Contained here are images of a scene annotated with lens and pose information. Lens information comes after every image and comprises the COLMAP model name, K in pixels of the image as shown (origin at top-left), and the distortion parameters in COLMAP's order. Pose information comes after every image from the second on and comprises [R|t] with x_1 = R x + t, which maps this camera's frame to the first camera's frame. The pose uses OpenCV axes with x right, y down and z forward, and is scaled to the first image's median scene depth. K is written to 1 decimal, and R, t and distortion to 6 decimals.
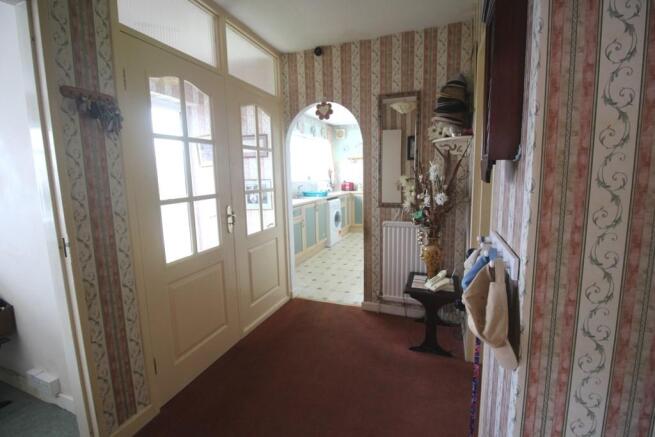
lens RADIAL K [[302.5, 0, 326.9], [0, 302.5, 216.5], [0, 0, 1]] dist [-0.011859, -0.004012]
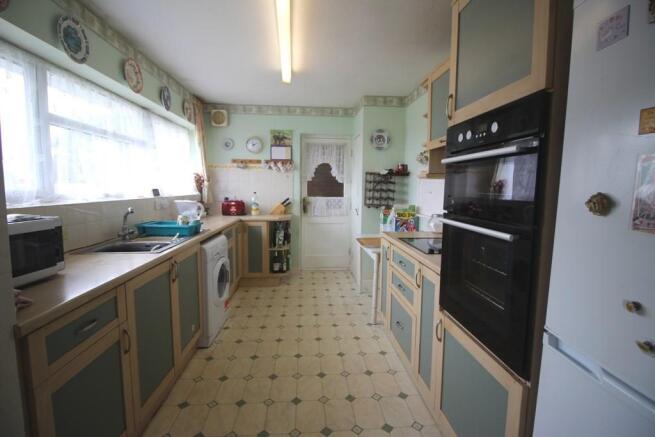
lens RADIAL K [[302.5, 0, 329.1], [0, 302.5, 215.2], [0, 0, 1]] dist [-0.011859, -0.004012]
pose [[0.904413, -0.007310, 0.426595, -0.014498], [0.026194, 0.998918, -0.038415, -0.064031], [-0.425852, 0.045918, 0.903627, 0.441888]]
